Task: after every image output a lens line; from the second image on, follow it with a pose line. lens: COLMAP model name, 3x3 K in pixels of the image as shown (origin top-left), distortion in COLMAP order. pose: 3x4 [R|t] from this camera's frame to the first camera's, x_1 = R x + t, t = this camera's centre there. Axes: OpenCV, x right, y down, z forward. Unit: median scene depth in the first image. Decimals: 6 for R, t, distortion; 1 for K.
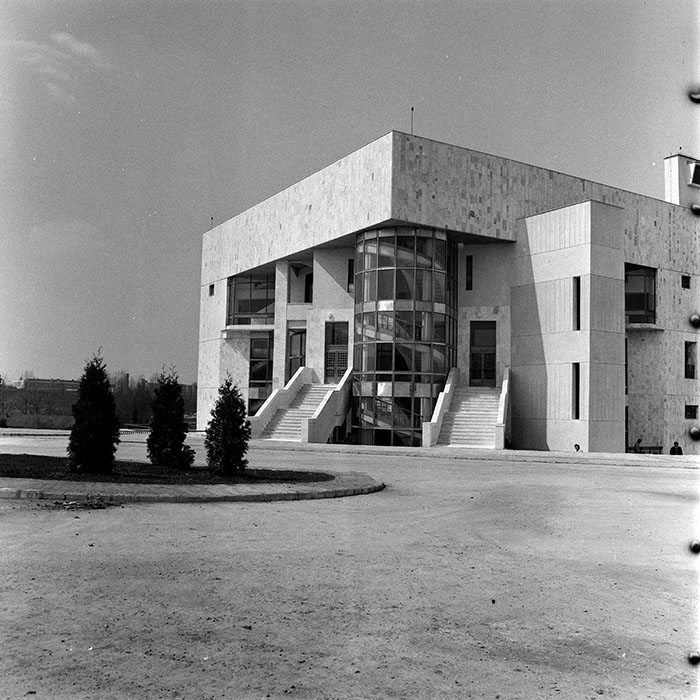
lens RADIAL K [[716.2, 0, 335.5], [0, 716.2, 357.8], [0, 0, 1]] dist [-0.071163, 0.091190]
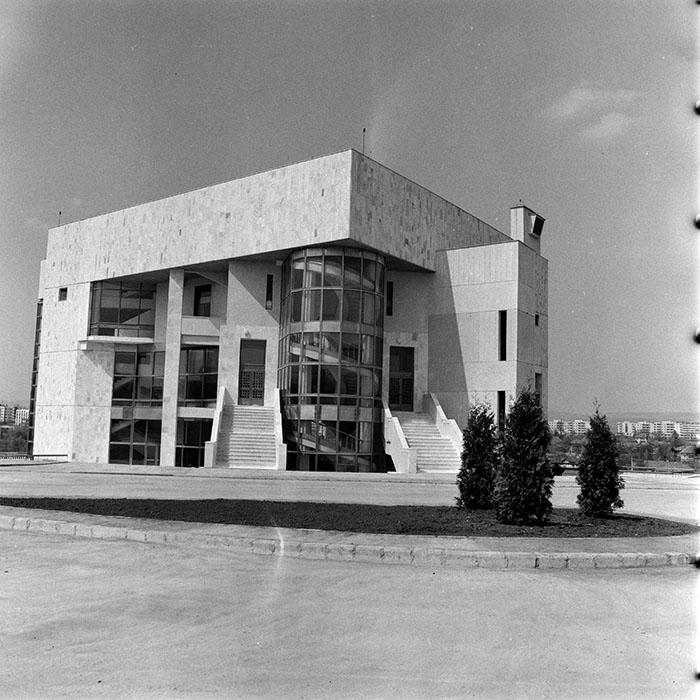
lens RADIAL K [[716.2, 0, 335.5], [0, 716.2, 357.8], [0, 0, 1]] dist [-0.071163, 0.091190]
pose [[0.923572, 0.043922, 0.380902, -0.271106], [-0.034010, 0.998886, -0.032718, 0.000825], [-0.381914, 0.017263, 0.924036, 0.094724]]
